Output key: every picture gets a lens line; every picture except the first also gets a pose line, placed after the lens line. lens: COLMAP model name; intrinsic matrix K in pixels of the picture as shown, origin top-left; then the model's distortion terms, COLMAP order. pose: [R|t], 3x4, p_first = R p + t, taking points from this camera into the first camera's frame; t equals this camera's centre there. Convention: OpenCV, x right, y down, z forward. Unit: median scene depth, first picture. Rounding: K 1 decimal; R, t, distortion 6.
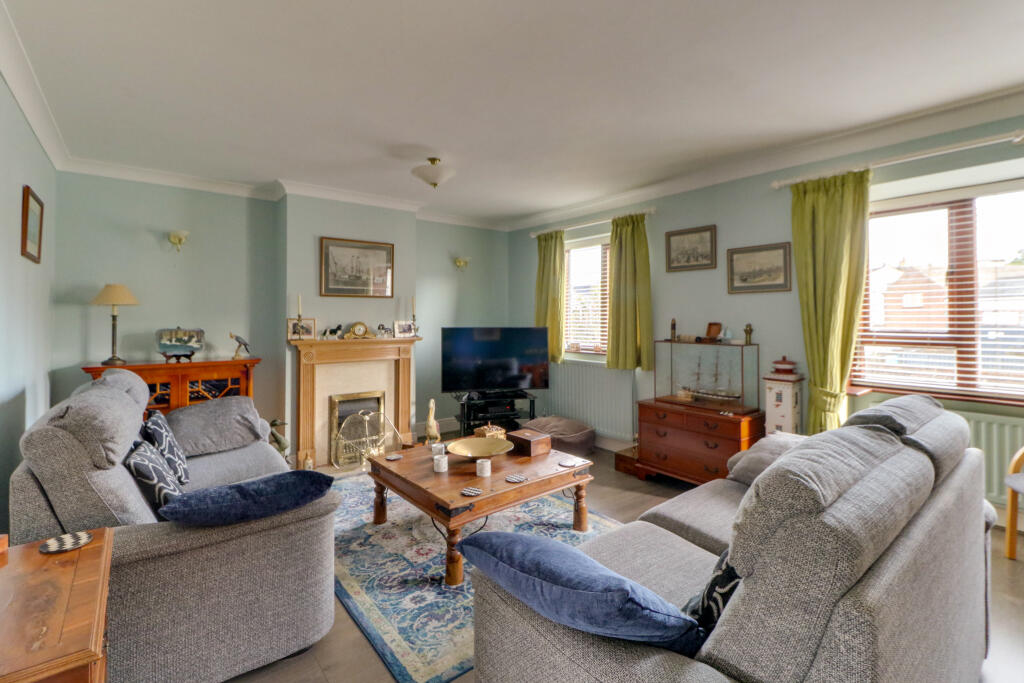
lens RADIAL K [[470.3, 0, 513.8], [0, 470.3, 315.8], [0, 0, 1]] dist [0.013606, -0.014255]
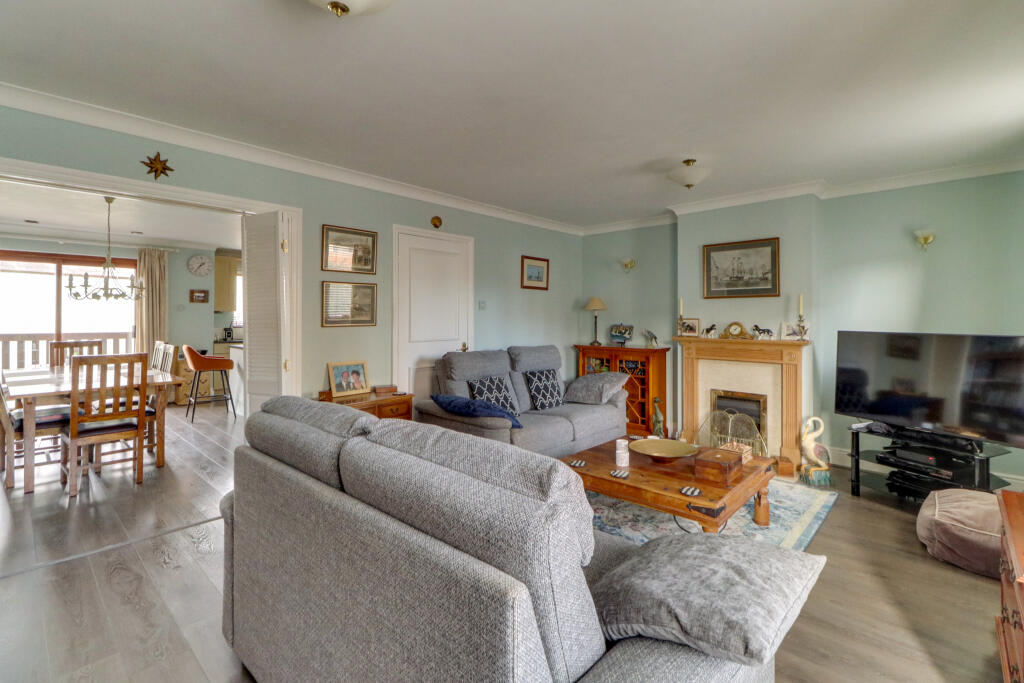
lens RADIAL K [[470.3, 0, 513.8], [0, 470.3, 315.8], [0, 0, 1]] dist [0.013606, -0.014255]
pose [[0.127681, -0.001314, -0.991814, 0.637120], [-0.000482, 0.999999, -0.001387, 0.000909], [0.991815, 0.000656, 0.127680, 0.408416]]
